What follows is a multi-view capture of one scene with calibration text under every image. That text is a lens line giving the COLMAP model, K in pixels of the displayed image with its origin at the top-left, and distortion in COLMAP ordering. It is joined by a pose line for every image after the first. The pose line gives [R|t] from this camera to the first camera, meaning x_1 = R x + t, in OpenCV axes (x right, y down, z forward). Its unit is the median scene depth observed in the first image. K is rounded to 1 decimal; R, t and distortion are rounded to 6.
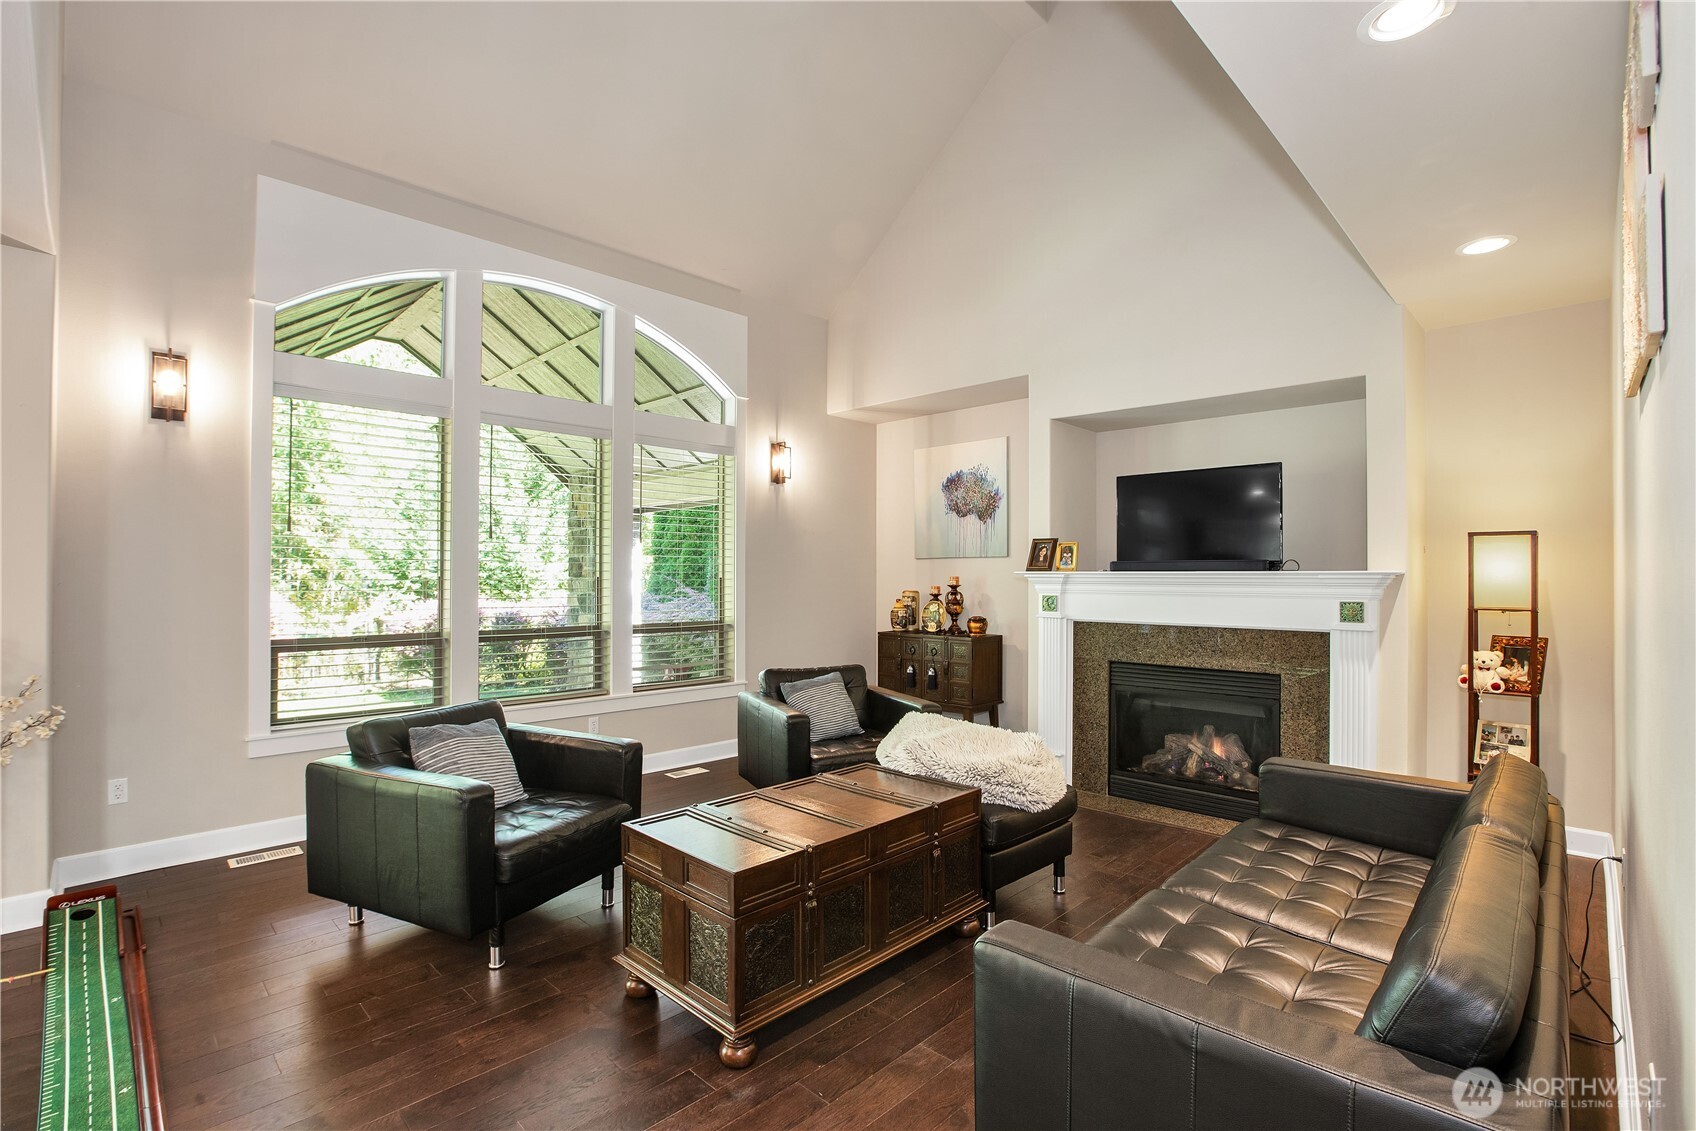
lens RADIAL K [[786.2, 0, 888.1], [0, 786.2, 558.6], [0, 0, 1]] dist [-0.031434, 0.006225]
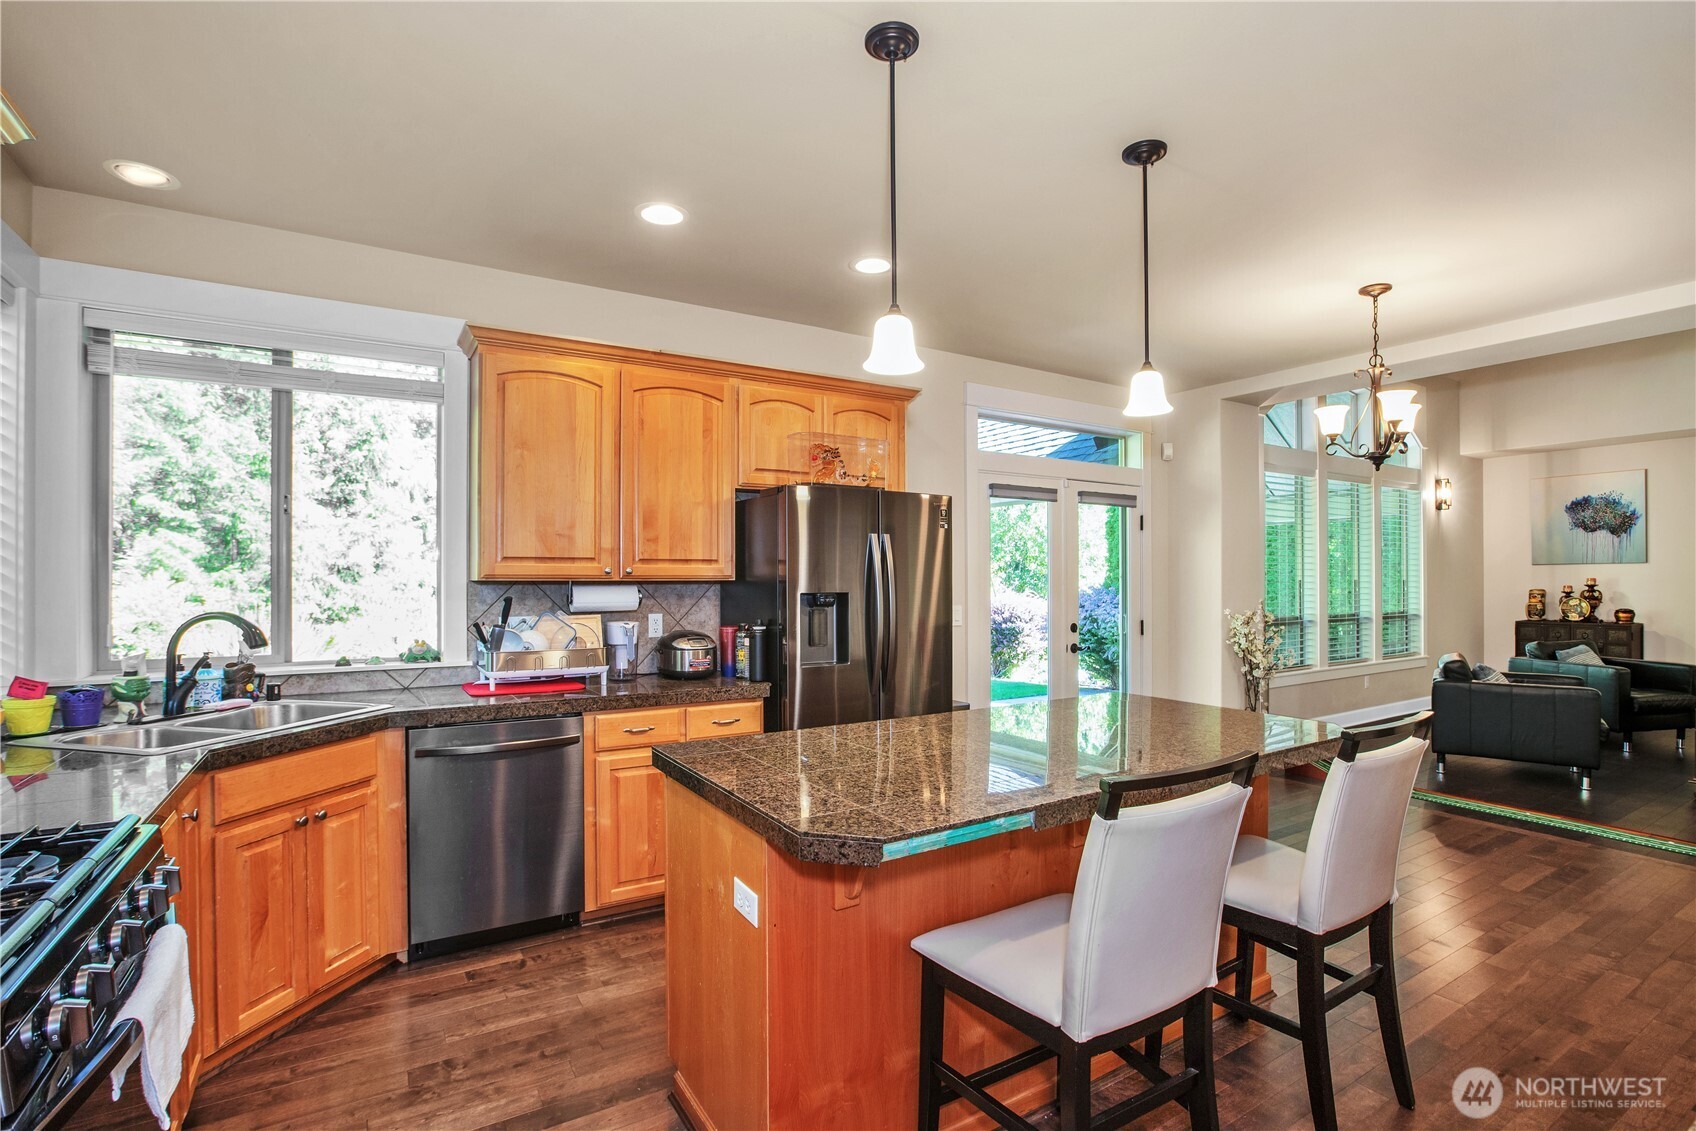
lens RADIAL K [[786.2, 0, 826.5], [0, 786.2, 576.2], [0, 0, 1]] dist [-0.031434, 0.006225]
pose [[0.961157, -0.006578, -0.275925, -0.811900], [0.011600, 0.999795, 0.016573, -0.016521], [0.275760, -0.019130, 0.961036, -0.587478]]
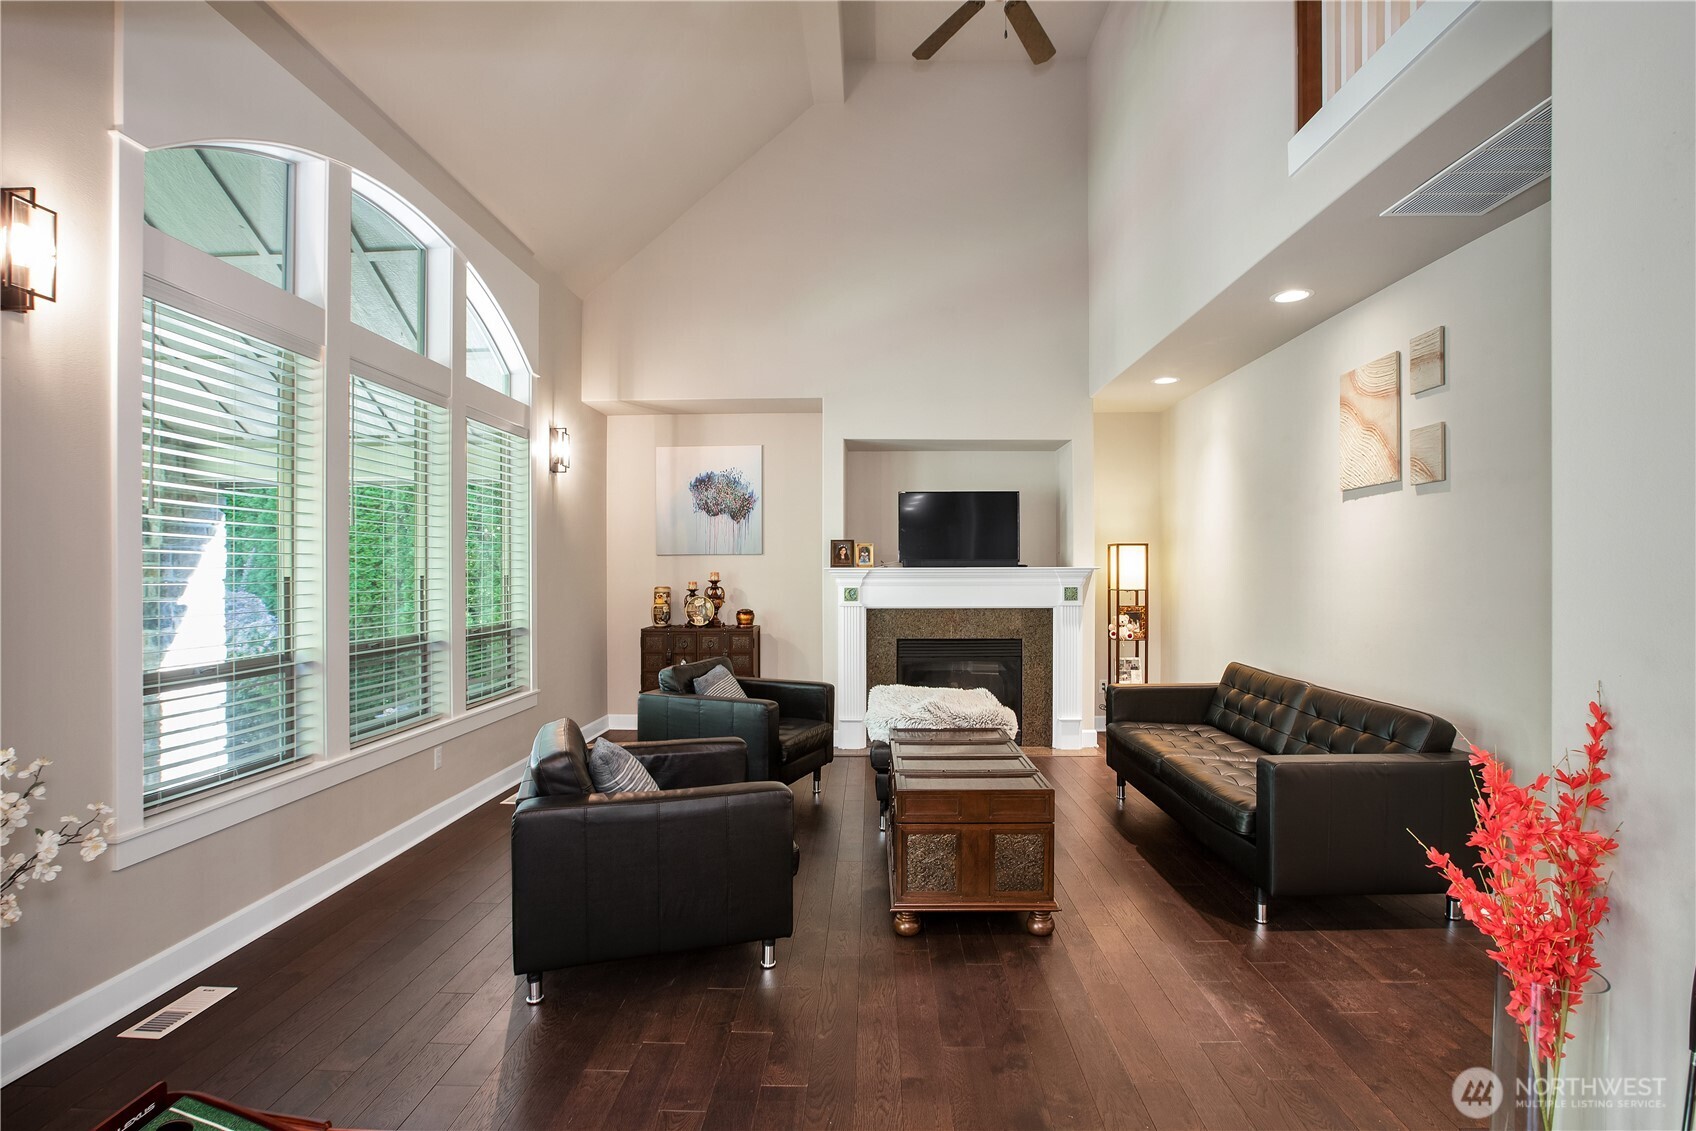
lens RADIAL K [[786.2, 0, 848.3], [0, 786.2, 567.4], [0, 0, 1]] dist [-0.031434, 0.006225]
pose [[0.746779, -0.002363, 0.665068, -0.505830], [-0.009982, 0.999841, 0.014761, -0.001355], [-0.664997, -0.017662, 0.746637, 0.091968]]
